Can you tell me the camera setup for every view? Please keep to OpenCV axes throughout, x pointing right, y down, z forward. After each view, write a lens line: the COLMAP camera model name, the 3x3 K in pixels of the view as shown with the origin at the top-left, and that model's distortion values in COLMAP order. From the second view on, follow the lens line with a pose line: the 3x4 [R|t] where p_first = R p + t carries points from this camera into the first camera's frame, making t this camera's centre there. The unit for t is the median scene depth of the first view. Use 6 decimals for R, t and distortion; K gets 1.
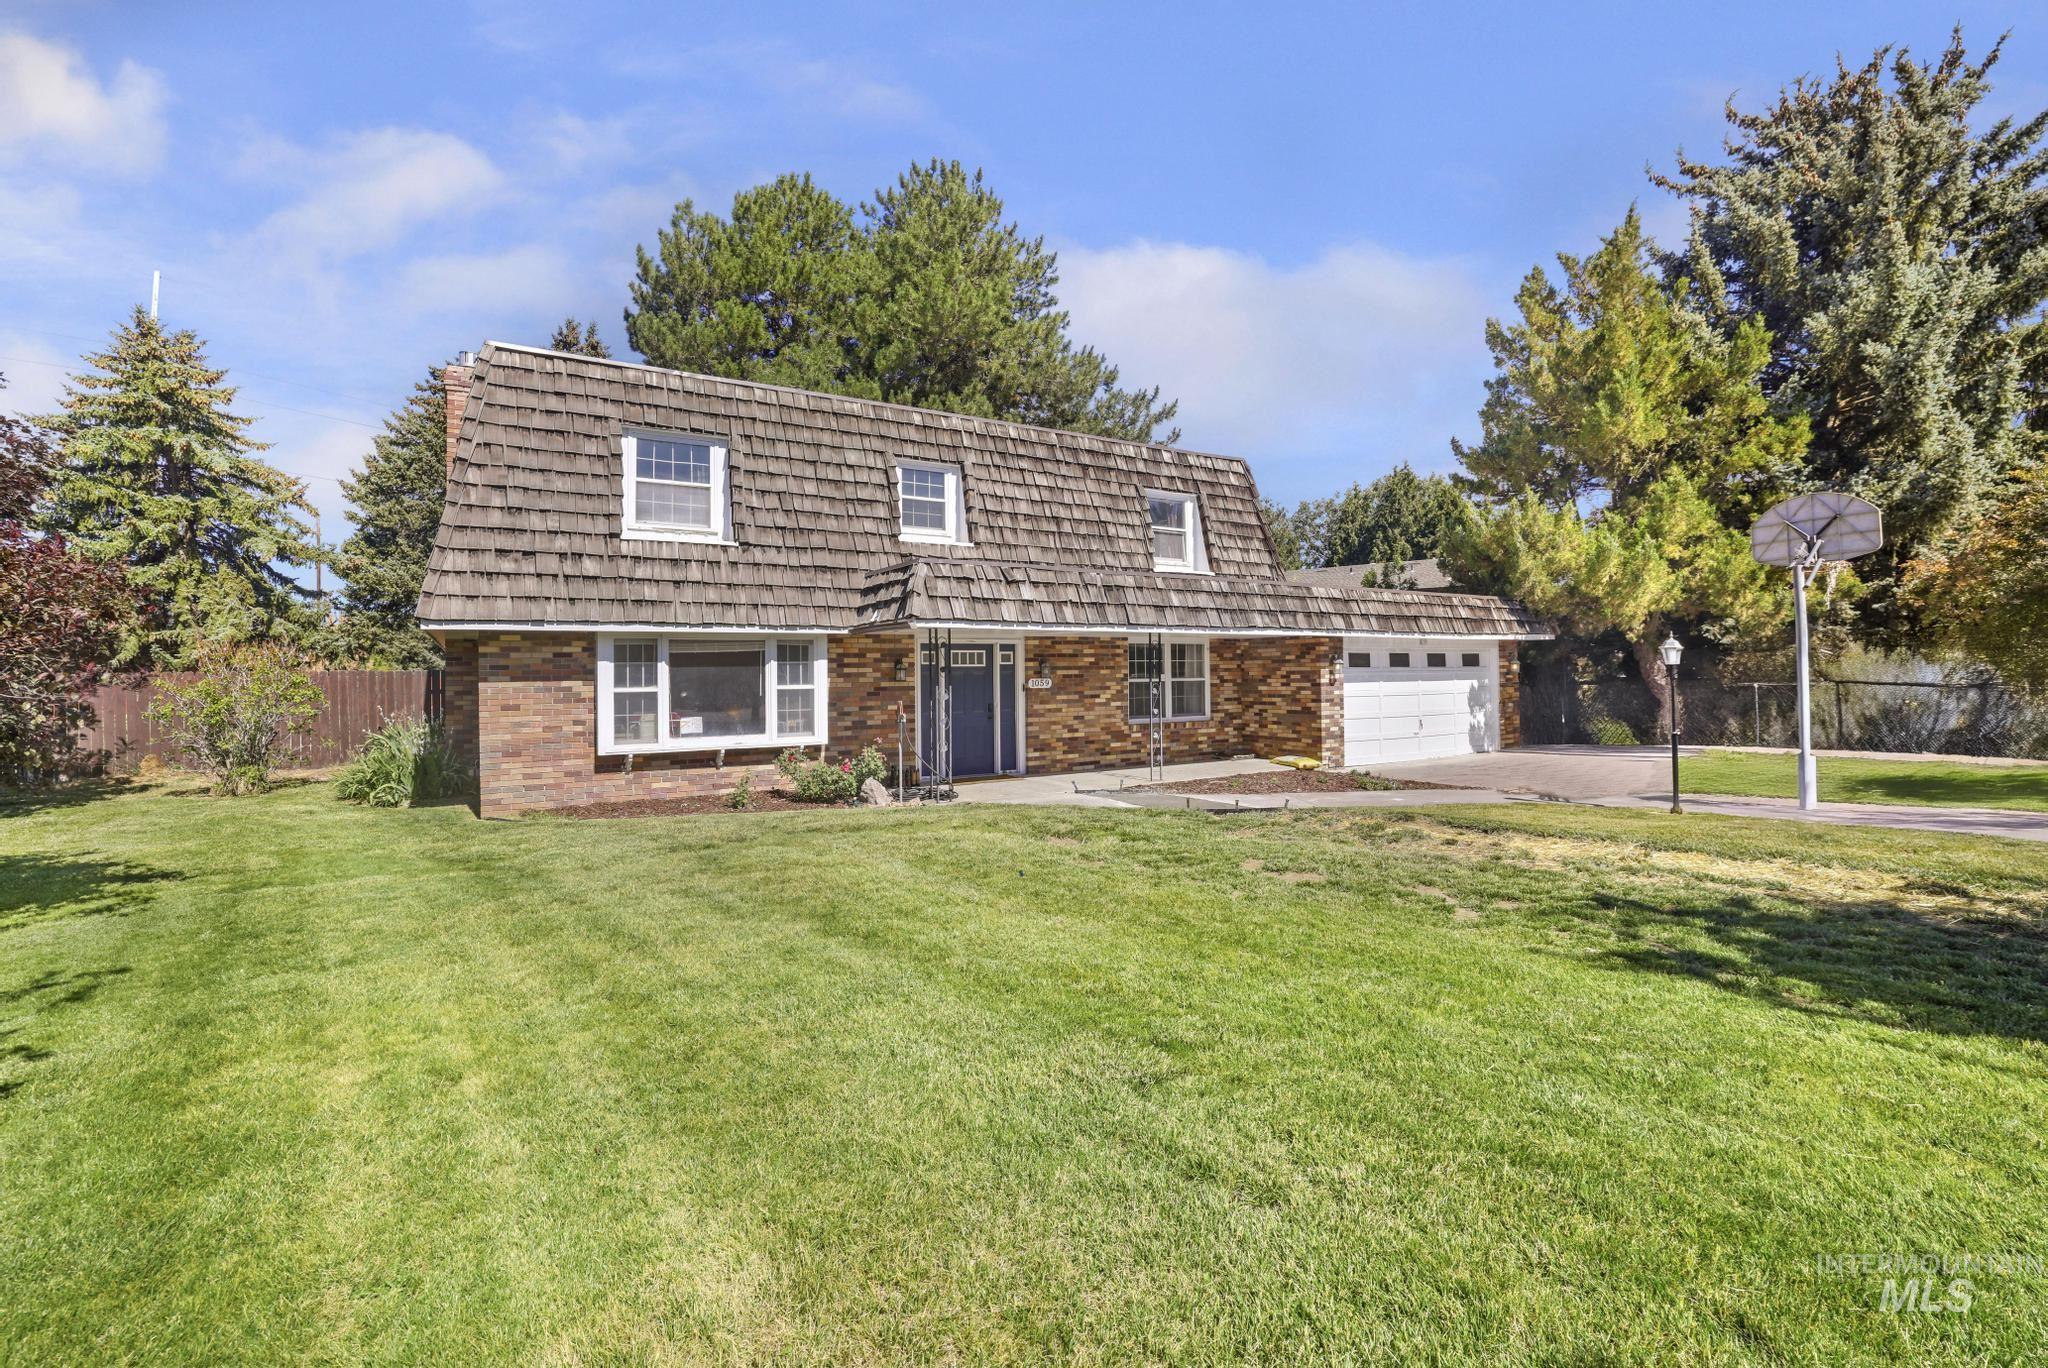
lens RADIAL K [[854.5, 0, 1020.5], [0, 854.5, 675.8], [0, 0, 1]] dist [-0.012177, 0.000122]
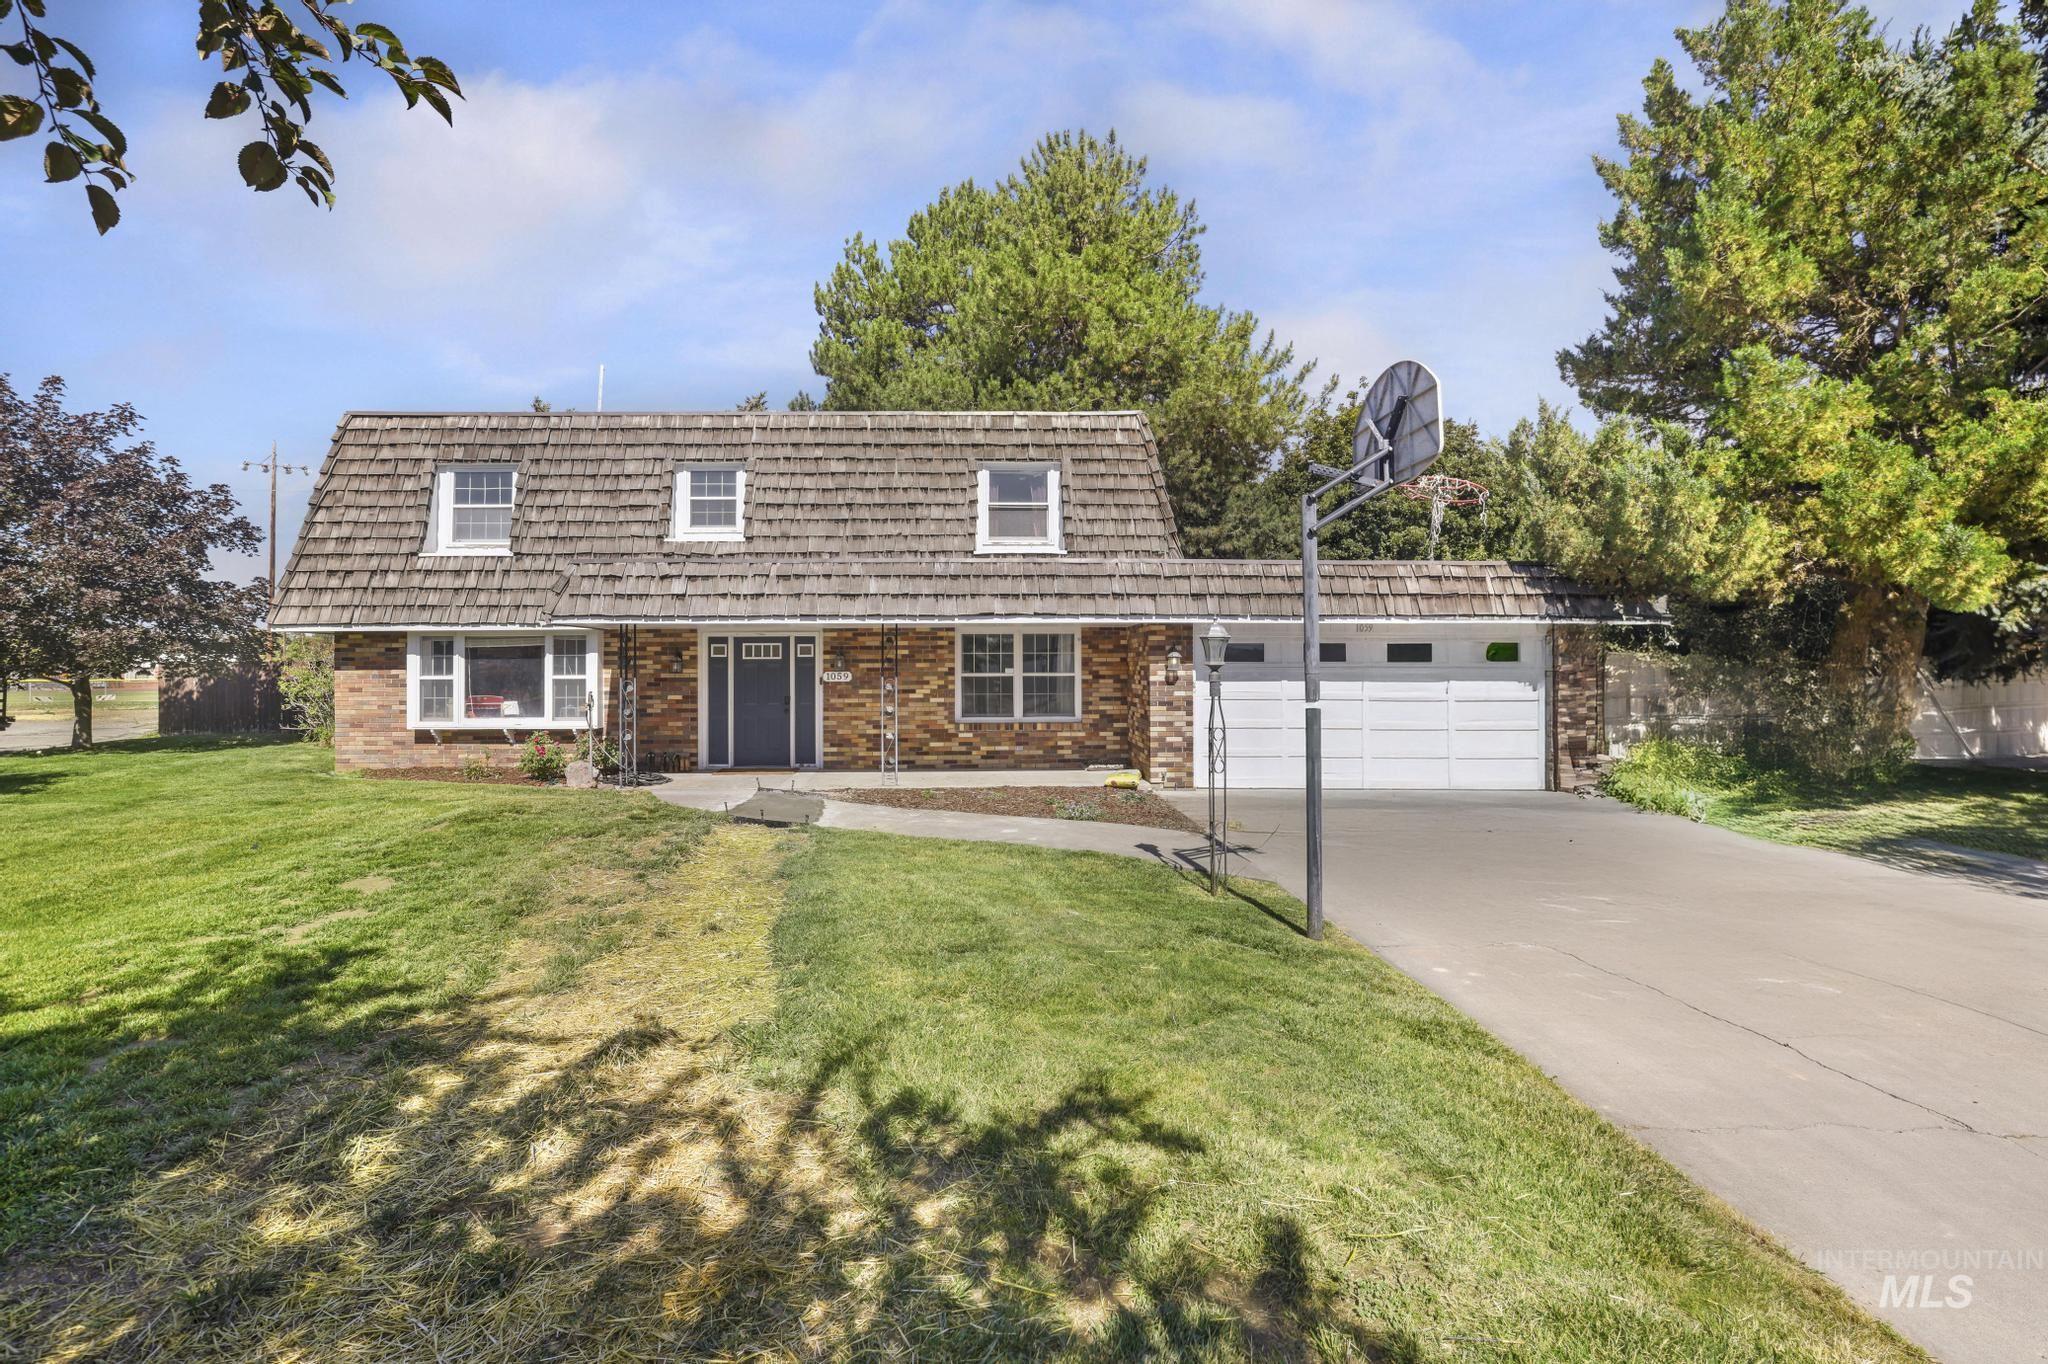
lens RADIAL K [[854.5, 0, 1020.5], [0, 854.5, 673.8], [0, 0, 1]] dist [-0.012177, 0.000122]
pose [[0.876922, 0.013118, -0.480454, 0.770390], [-0.007389, 0.999877, 0.013813, -0.010897], [0.480576, -0.008563, 0.876911, 0.284200]]
